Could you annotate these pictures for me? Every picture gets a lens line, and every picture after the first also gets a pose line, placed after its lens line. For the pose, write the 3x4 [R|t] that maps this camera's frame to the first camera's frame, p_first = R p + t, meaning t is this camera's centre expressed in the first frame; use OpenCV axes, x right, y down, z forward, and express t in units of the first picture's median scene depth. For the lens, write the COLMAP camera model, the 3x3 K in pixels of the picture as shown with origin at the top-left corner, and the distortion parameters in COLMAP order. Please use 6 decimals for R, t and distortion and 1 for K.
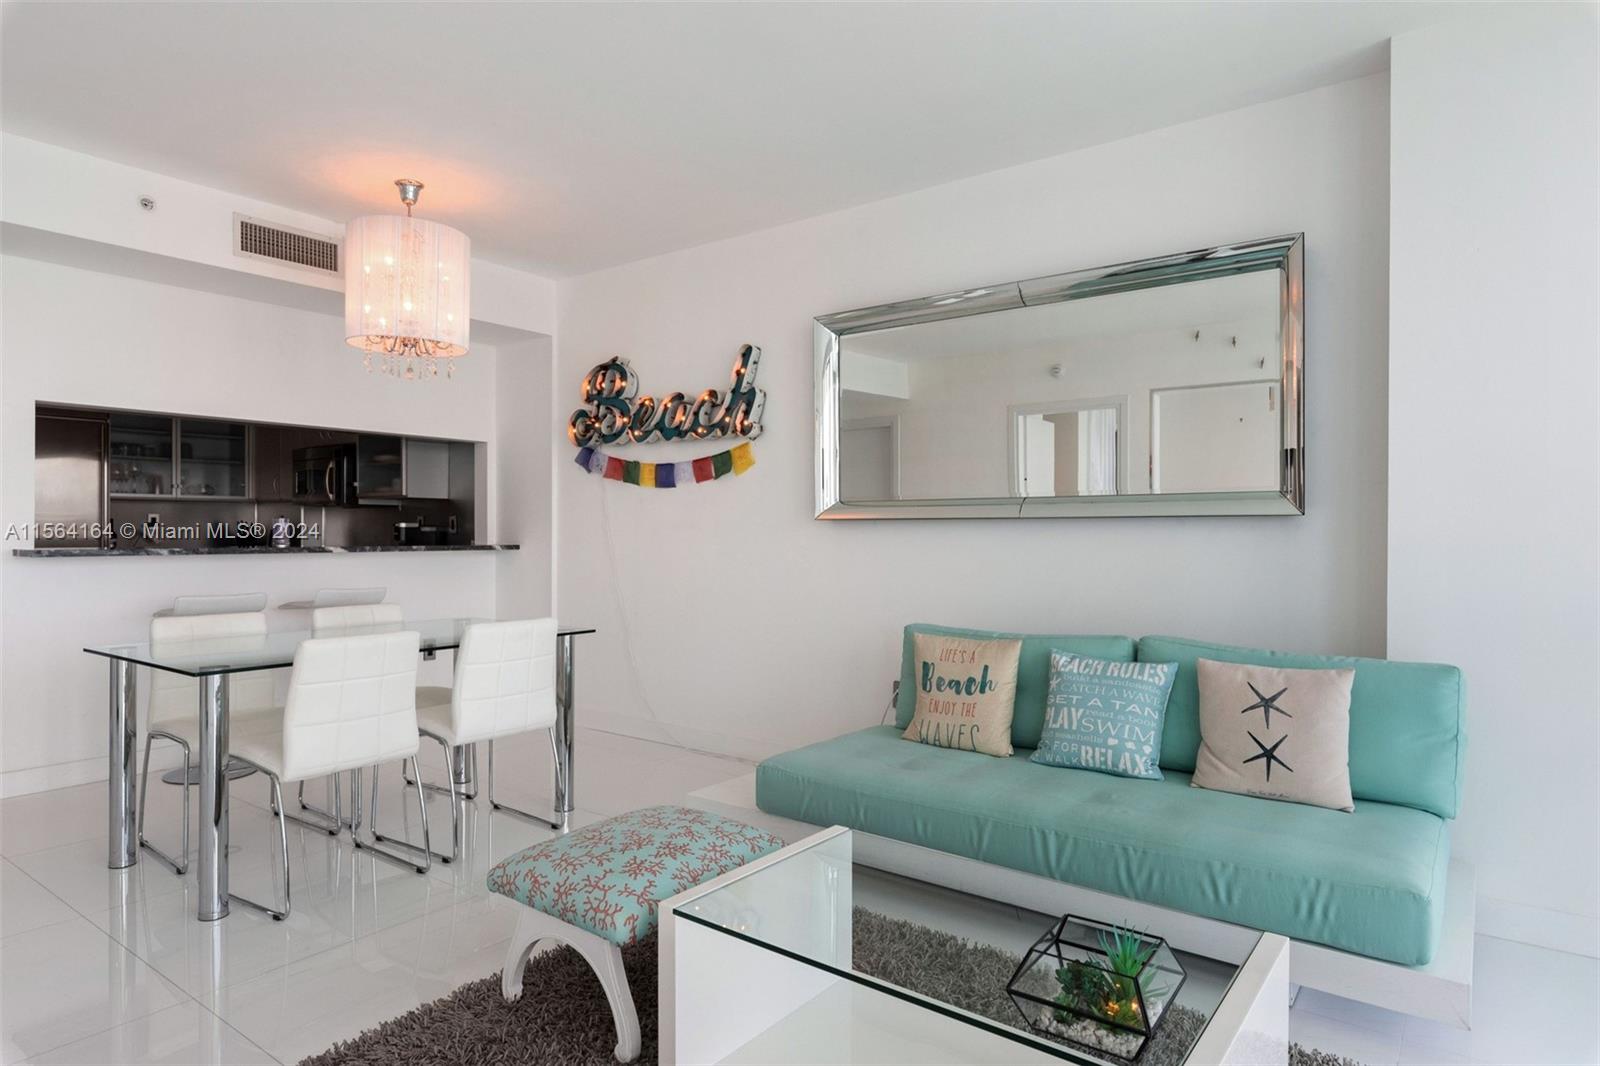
lens RADIAL K [[914.8, 0, 799.0], [0, 914.8, 538.4], [0, 0, 1]] dist [-0.002944, -0.002574]
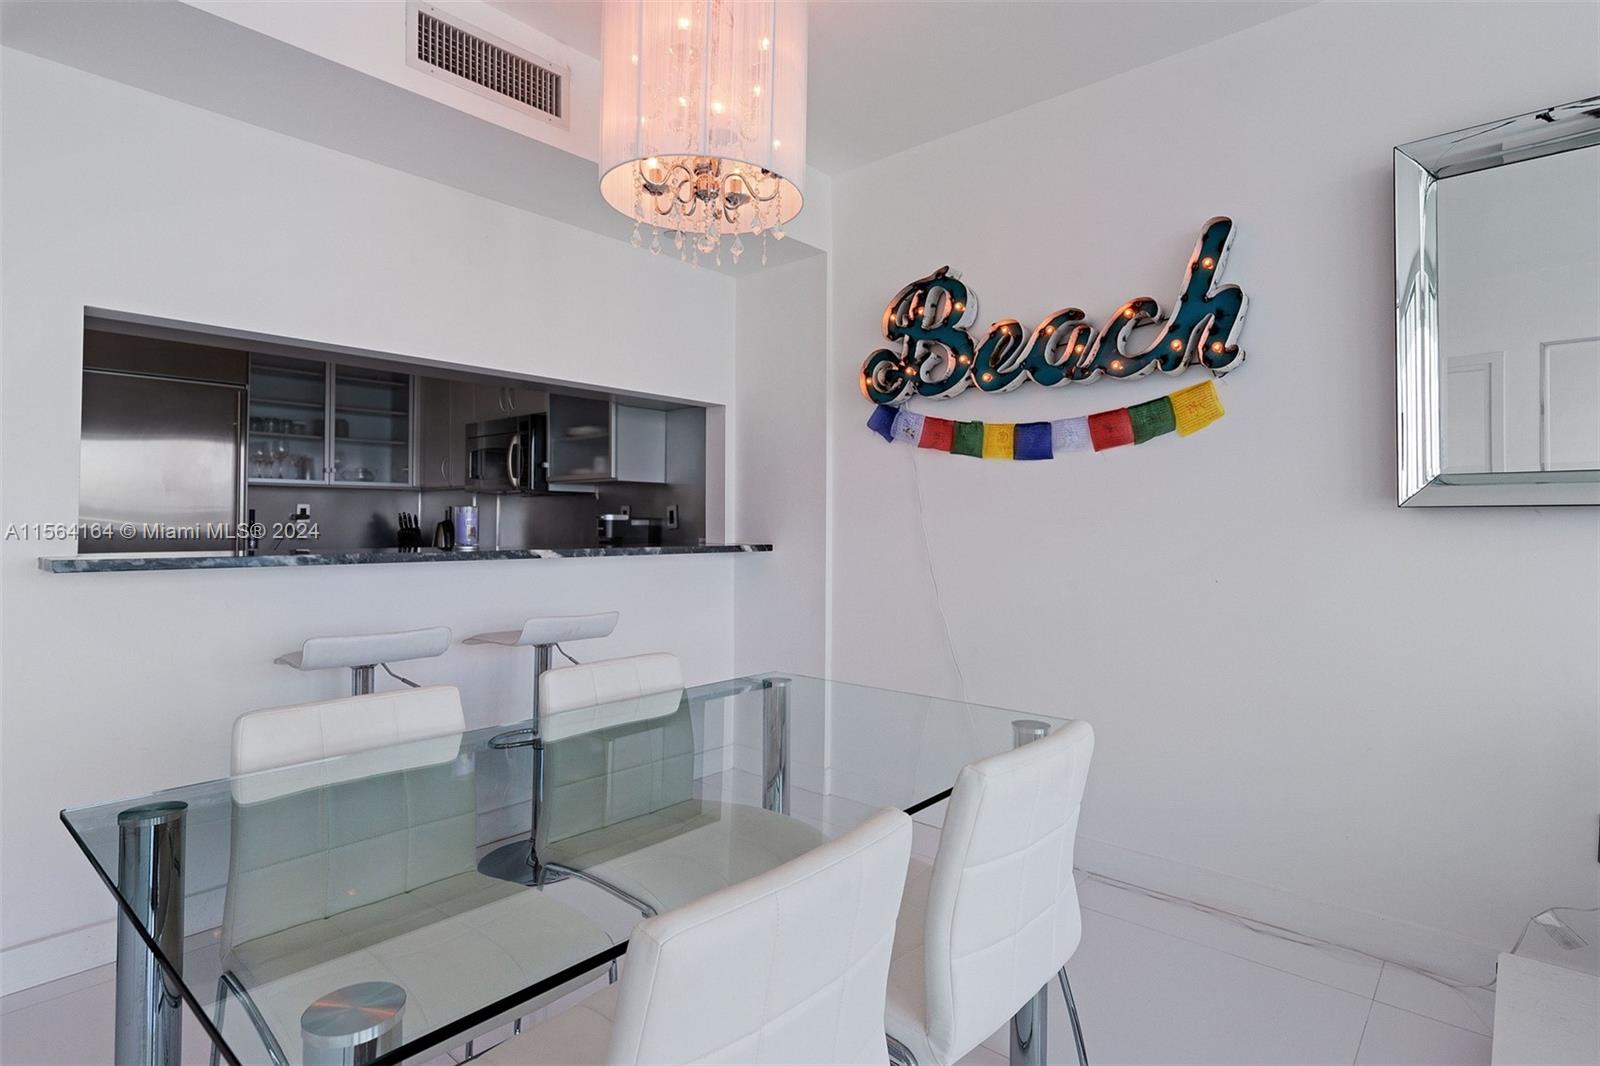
lens RADIAL K [[811.9, 0, 814.4], [0, 811.9, 520.3], [0, 0, 1]] dist [-0.022622, 0.001125]
pose [[0.997469, 0.000425, -0.071095, -0.251514], [-0.001376, 0.999910, -0.013334, -0.004205], [0.071083, 0.013398, 0.997380, 0.398418]]
